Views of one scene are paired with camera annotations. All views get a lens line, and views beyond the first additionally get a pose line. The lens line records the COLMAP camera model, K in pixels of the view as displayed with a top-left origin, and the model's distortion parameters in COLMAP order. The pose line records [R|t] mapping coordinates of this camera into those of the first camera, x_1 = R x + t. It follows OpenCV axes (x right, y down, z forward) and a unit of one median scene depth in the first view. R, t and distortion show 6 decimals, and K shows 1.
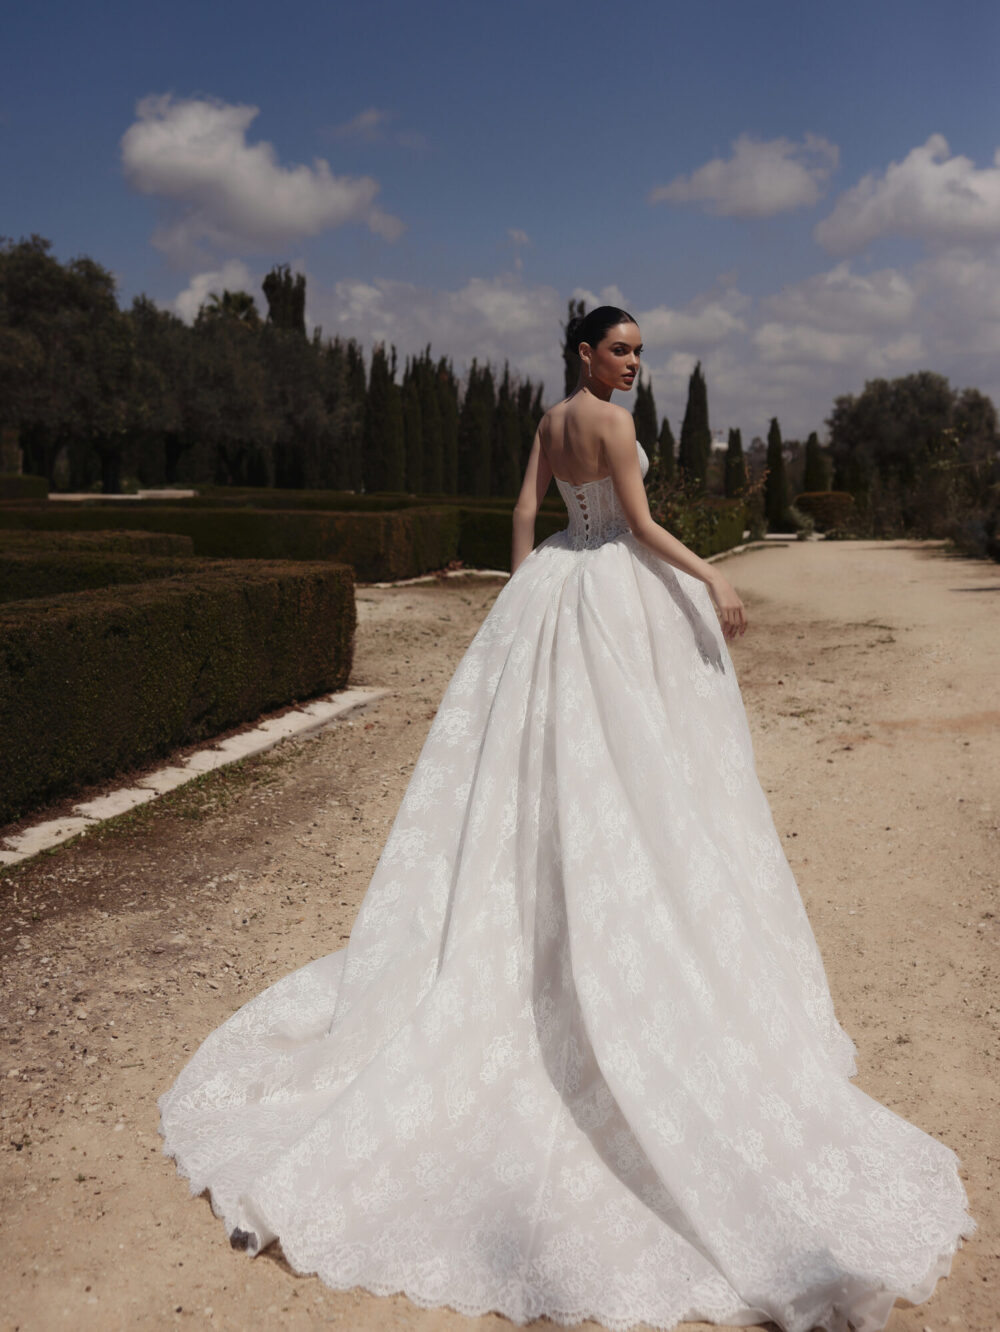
lens RADIAL K [[1504.7, 0, 500.0], [0, 1504.7, 666.0], [0, 0, 1]] dist [-0.102817, 0.388325]
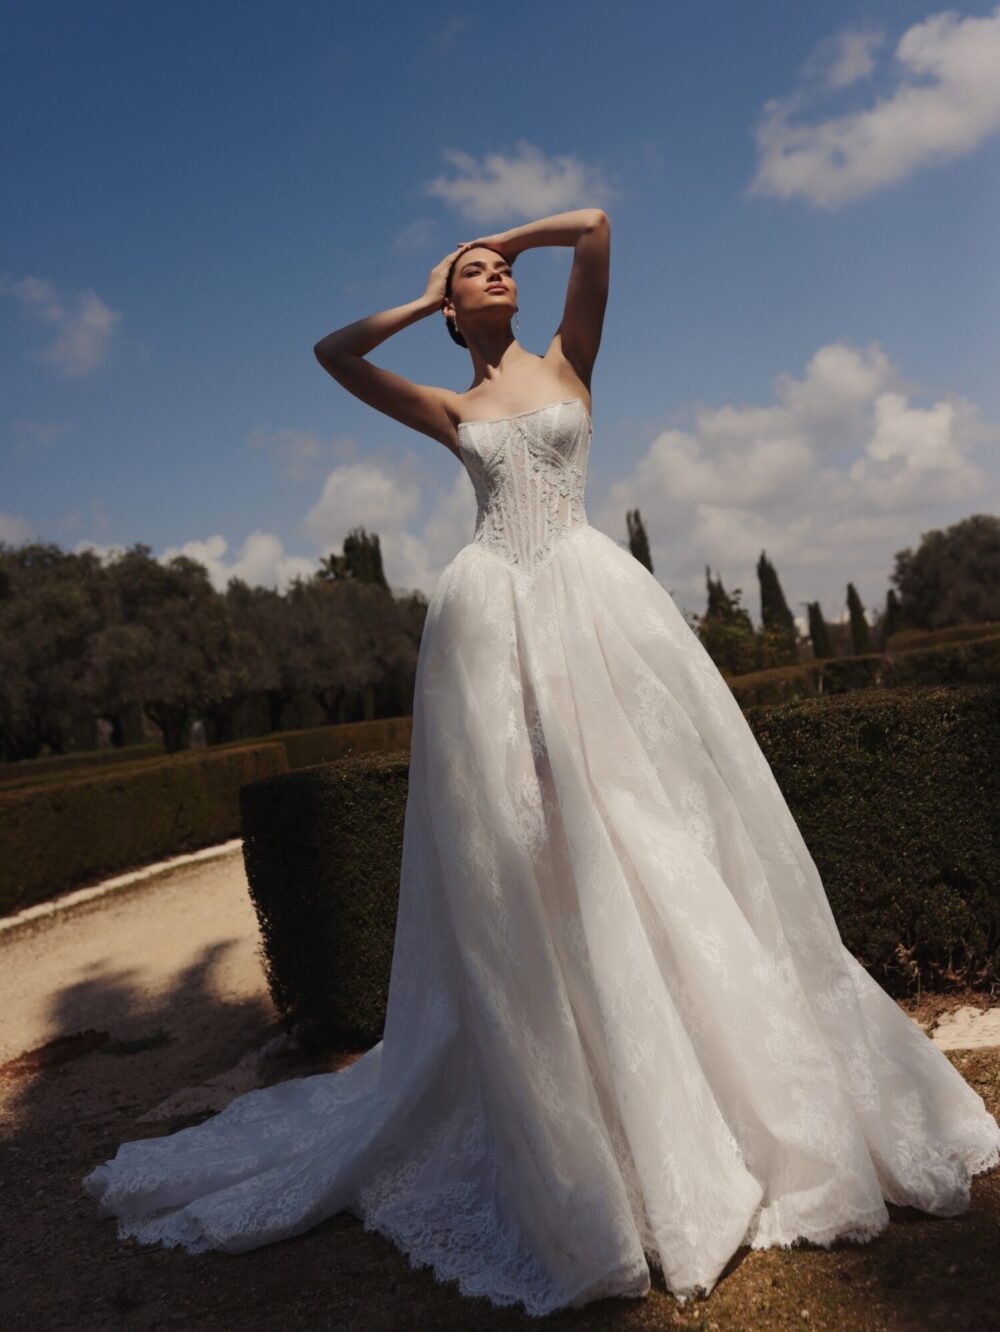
lens RADIAL K [[1504.7, 0, 500.0], [0, 1504.7, 666.0], [0, 0, 1]] dist [-0.102817, 0.388325]
pose [[0.981866, -0.167552, -0.088685, 0.054612], [0.153021, 0.976622, -0.150980, 0.024950], [0.111909, 0.134671, 0.984551, -0.106848]]
